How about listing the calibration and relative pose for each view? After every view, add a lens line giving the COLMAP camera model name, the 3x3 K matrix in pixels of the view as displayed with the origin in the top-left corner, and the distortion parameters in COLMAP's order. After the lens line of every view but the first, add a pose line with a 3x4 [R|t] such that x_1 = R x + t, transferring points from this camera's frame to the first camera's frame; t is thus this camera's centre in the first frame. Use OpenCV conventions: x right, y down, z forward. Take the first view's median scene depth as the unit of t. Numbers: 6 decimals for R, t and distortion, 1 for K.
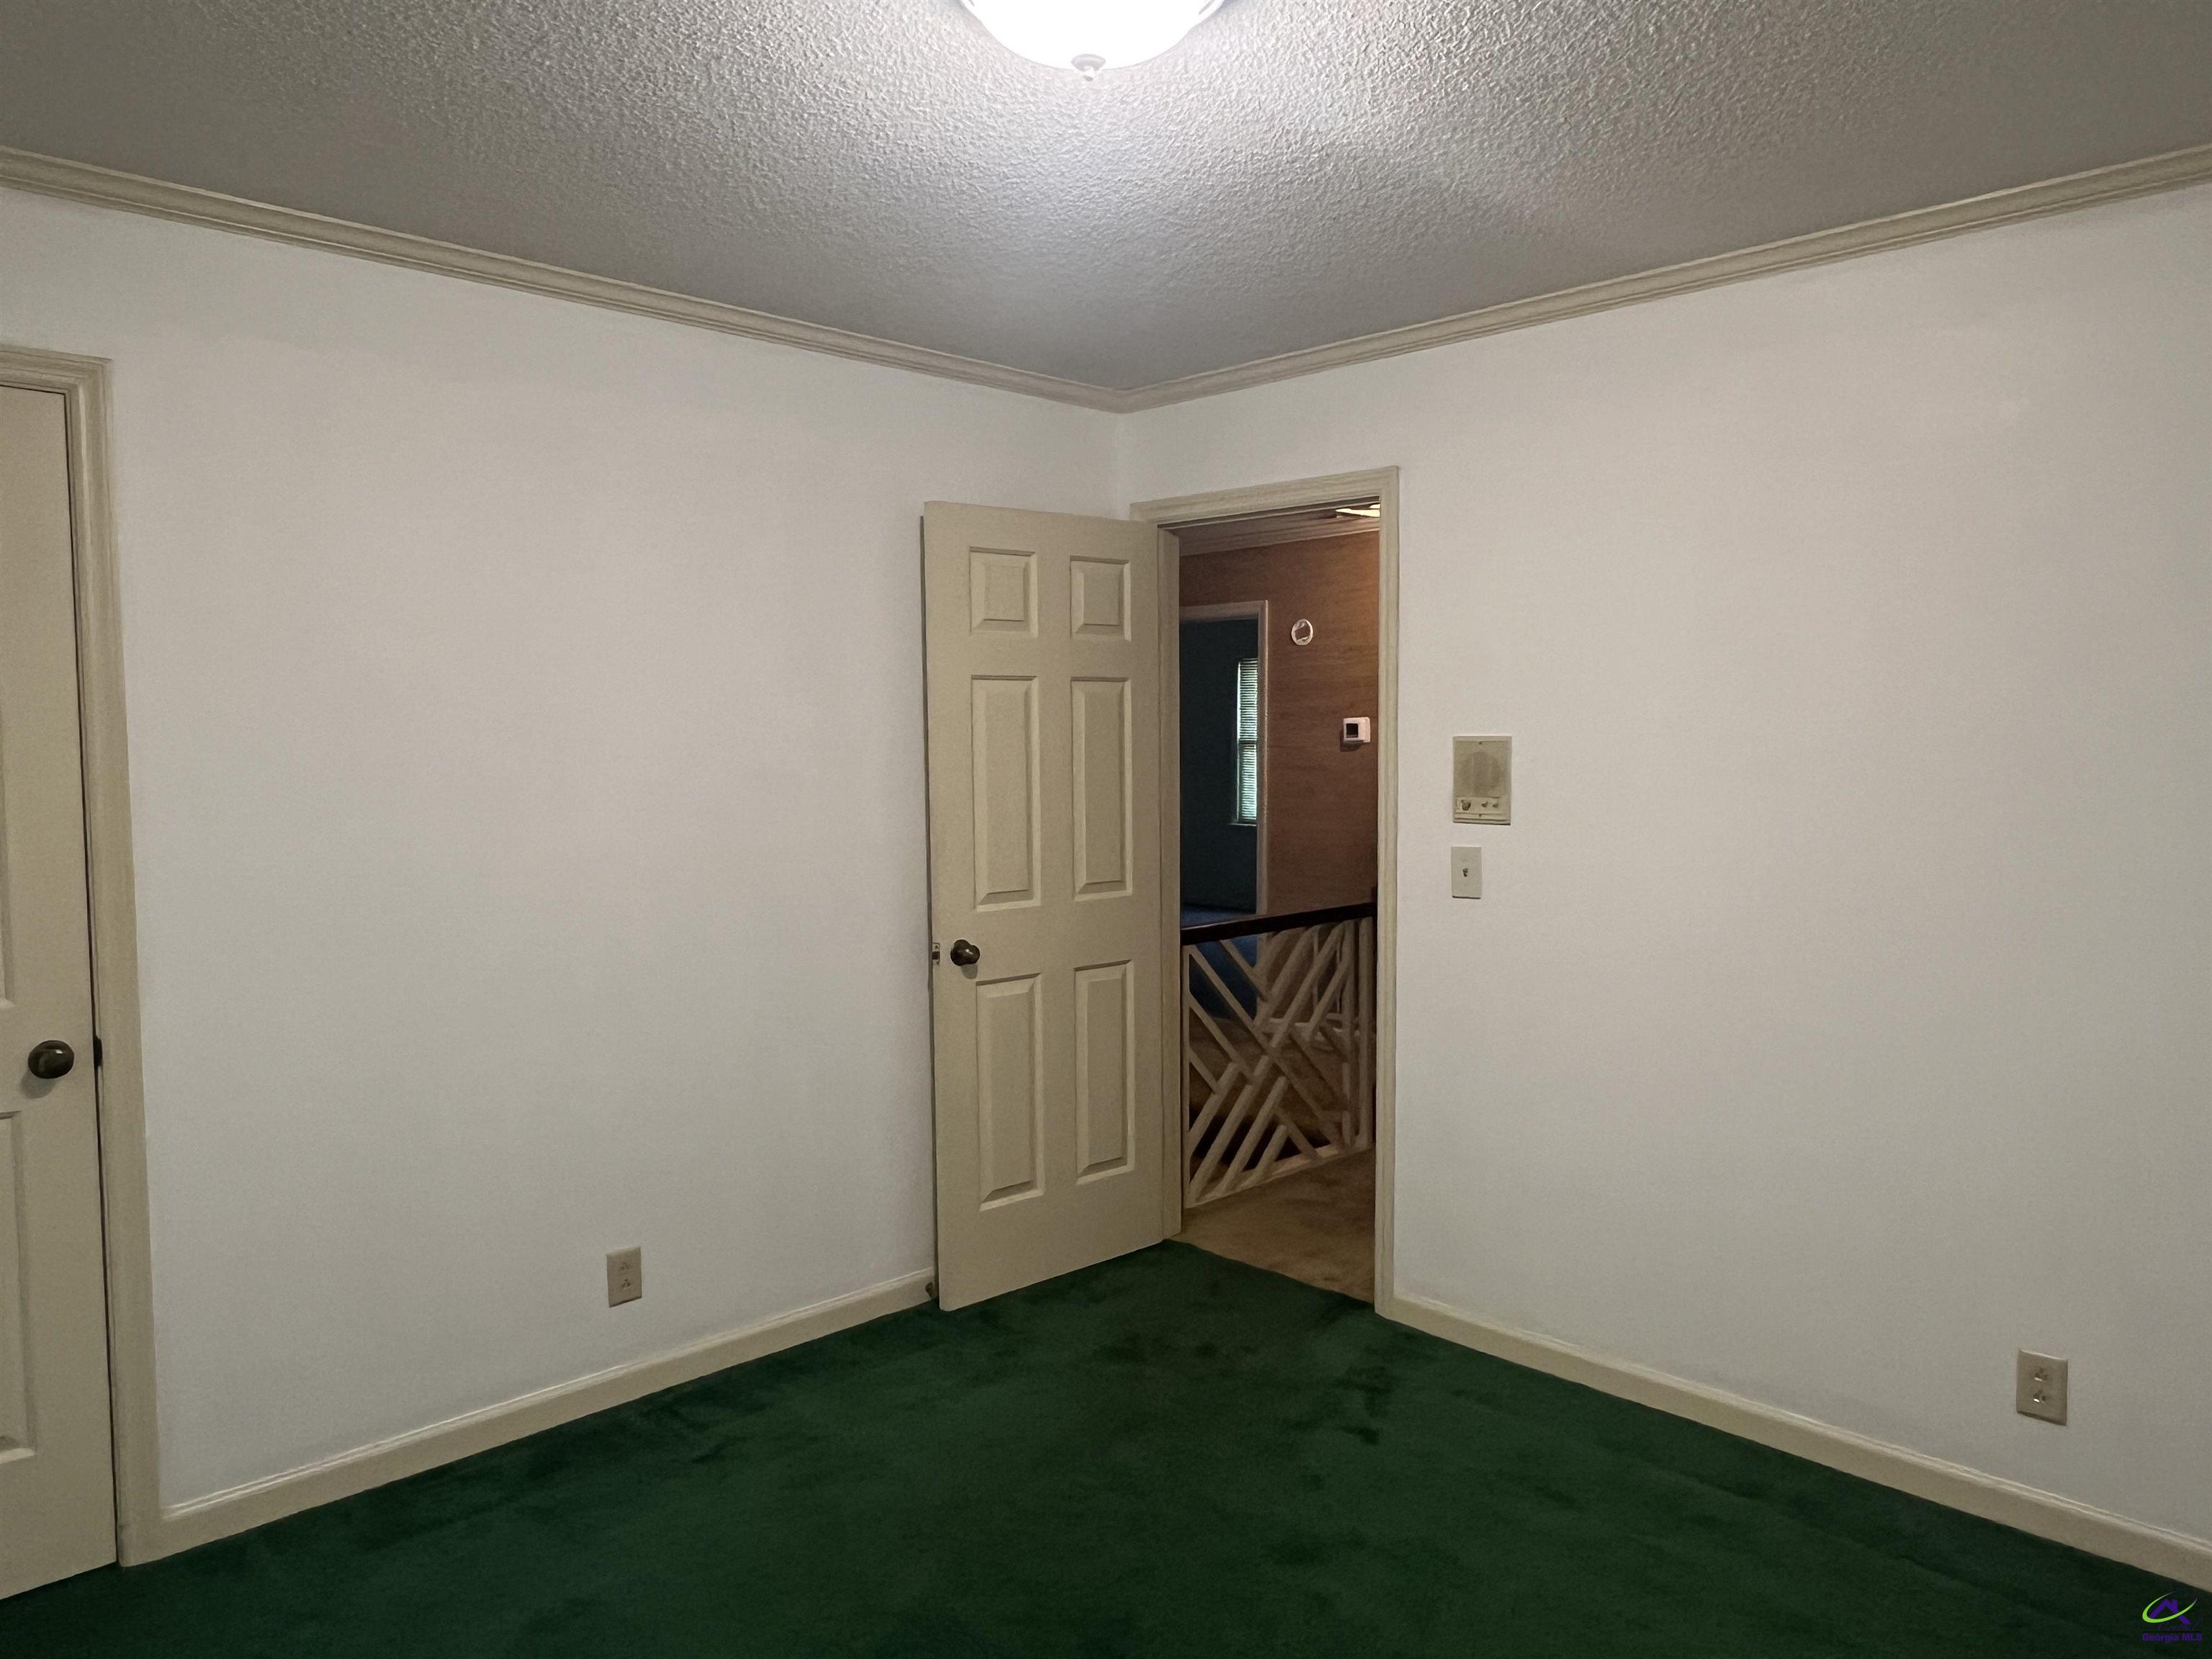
lens RADIAL K [[1501.9, 0, 1109.0], [0, 1501.9, 827.6], [0, 0, 1]] dist [-0.000103, -0.005040]
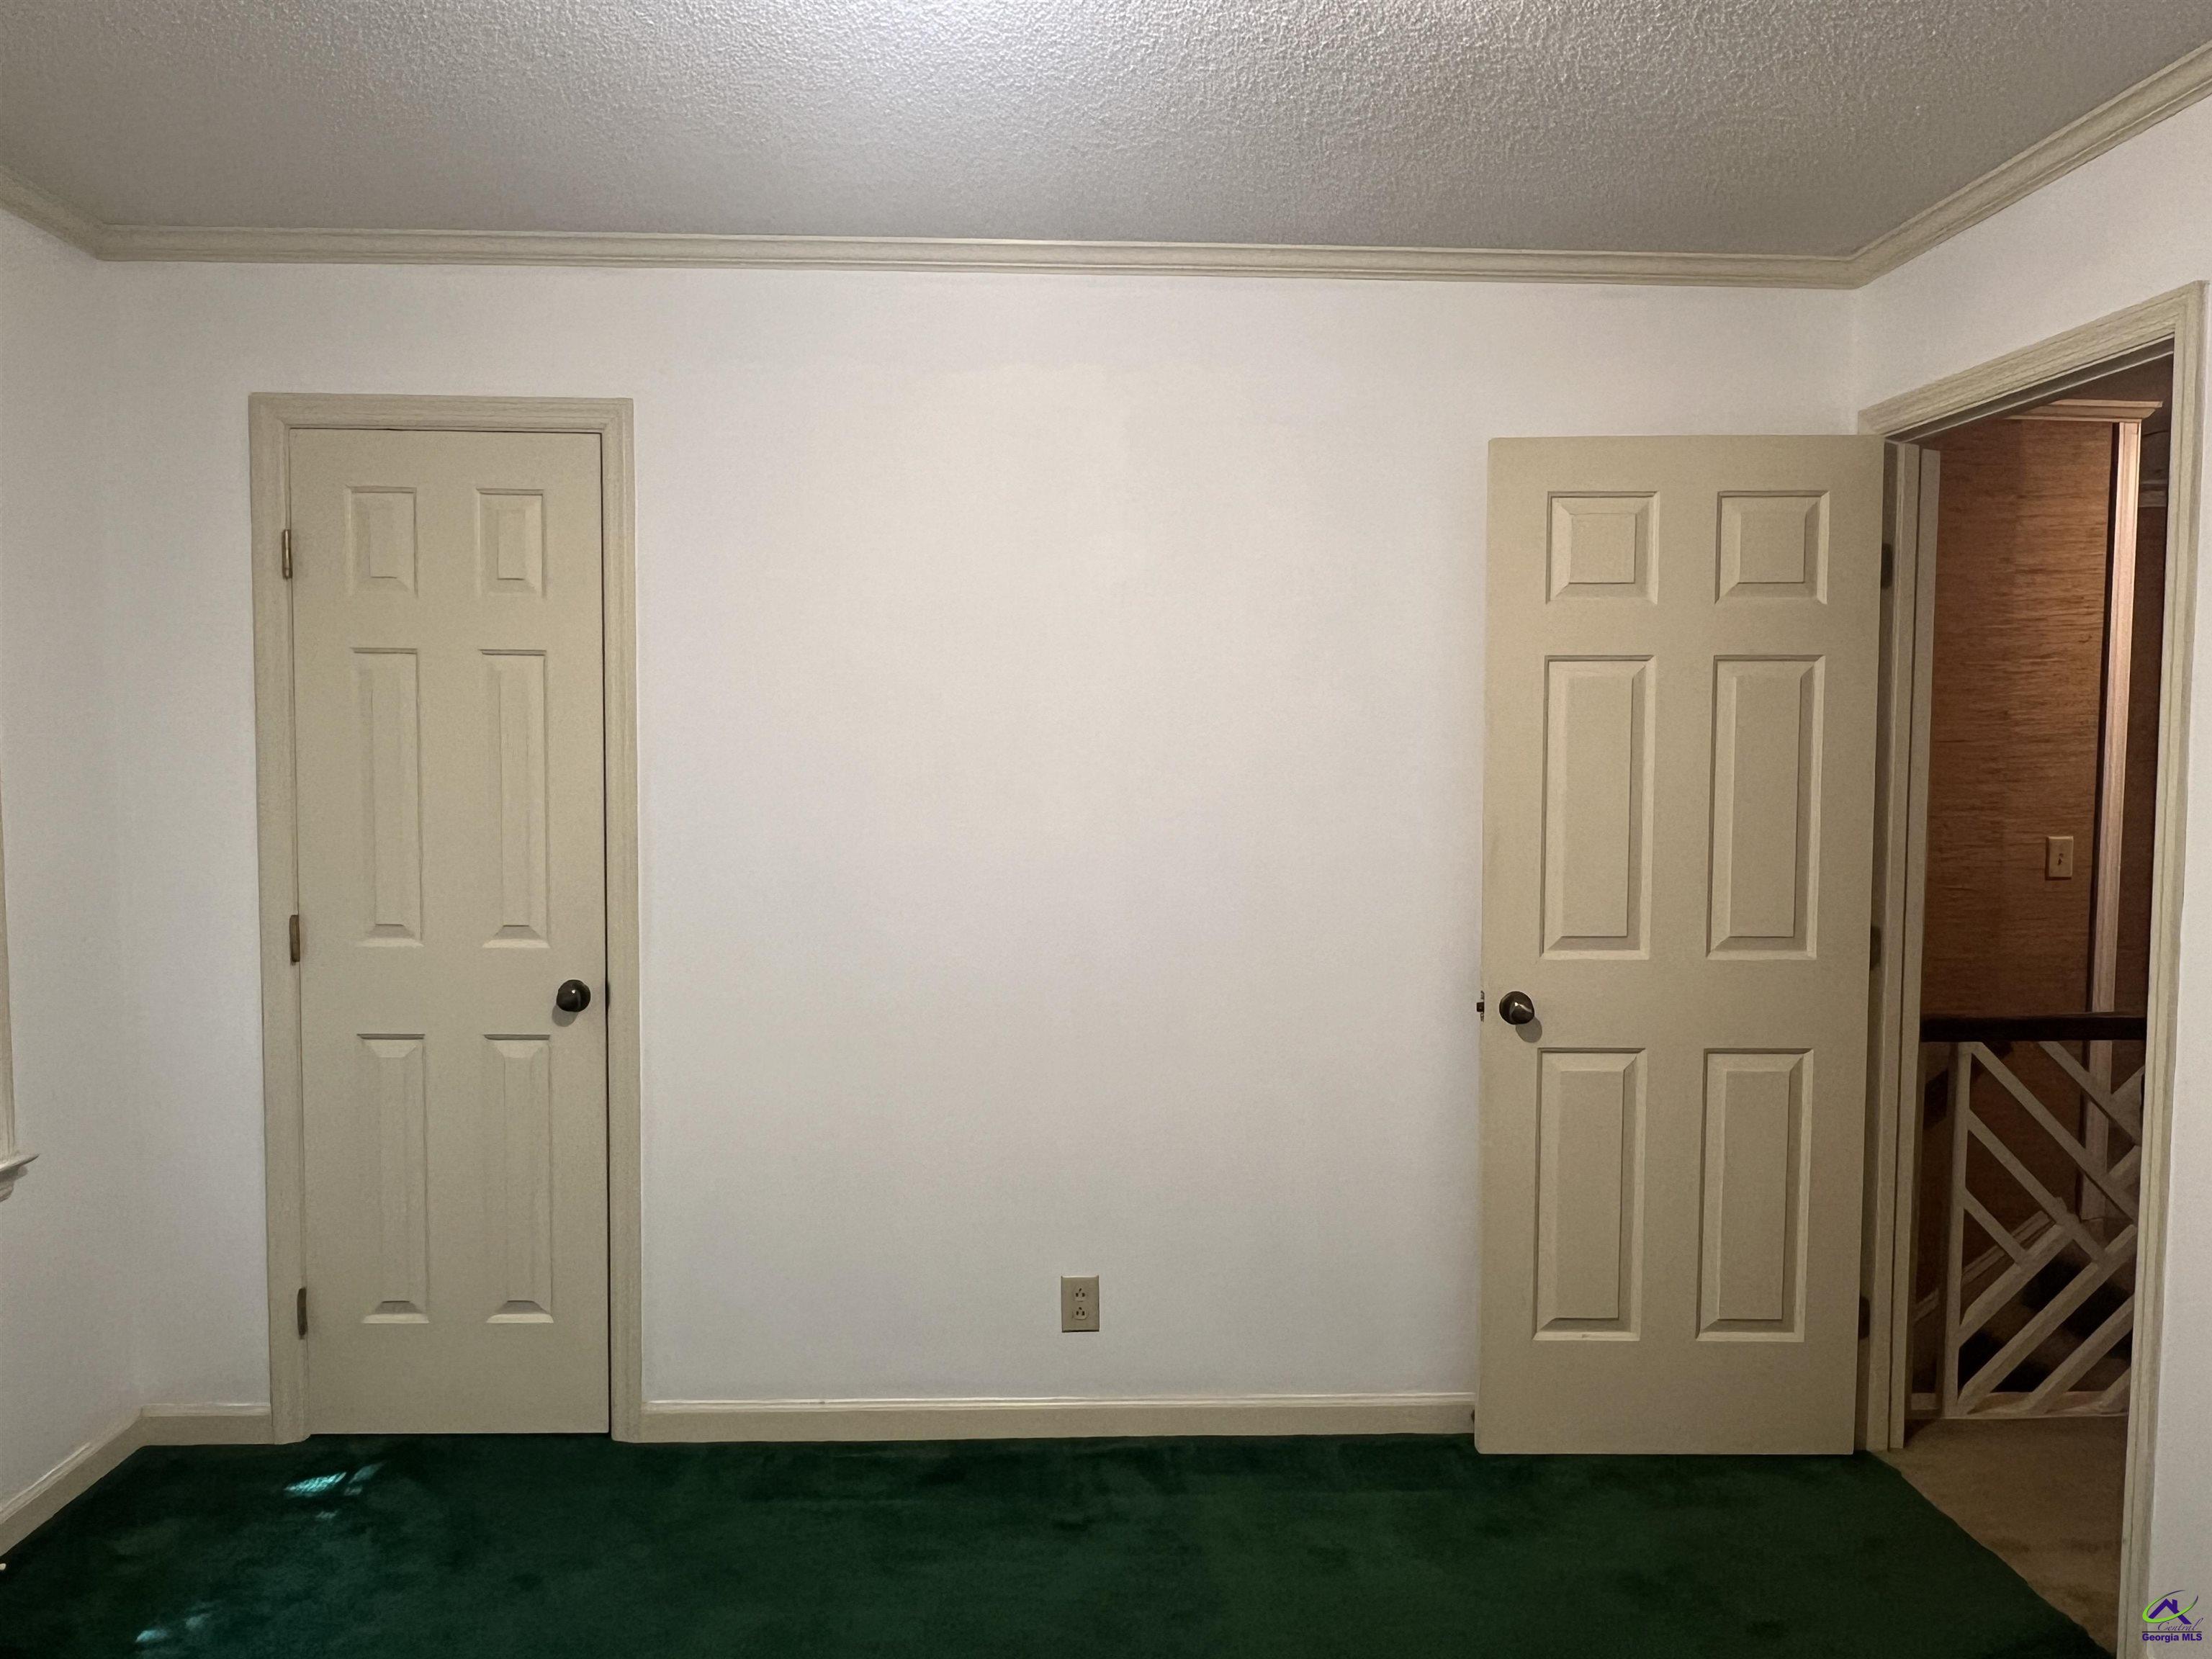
lens RADIAL K [[1527.0, 0, 1106.0], [0, 1527.0, 818.5], [0, 0, 1]] dist [-0.023434, 0.035533]
pose [[0.739012, 0.047038, -0.672048, 0.272681], [-0.051138, 0.998598, 0.013660, -0.015794], [0.671749, 0.024272, 0.740382, 0.256618]]
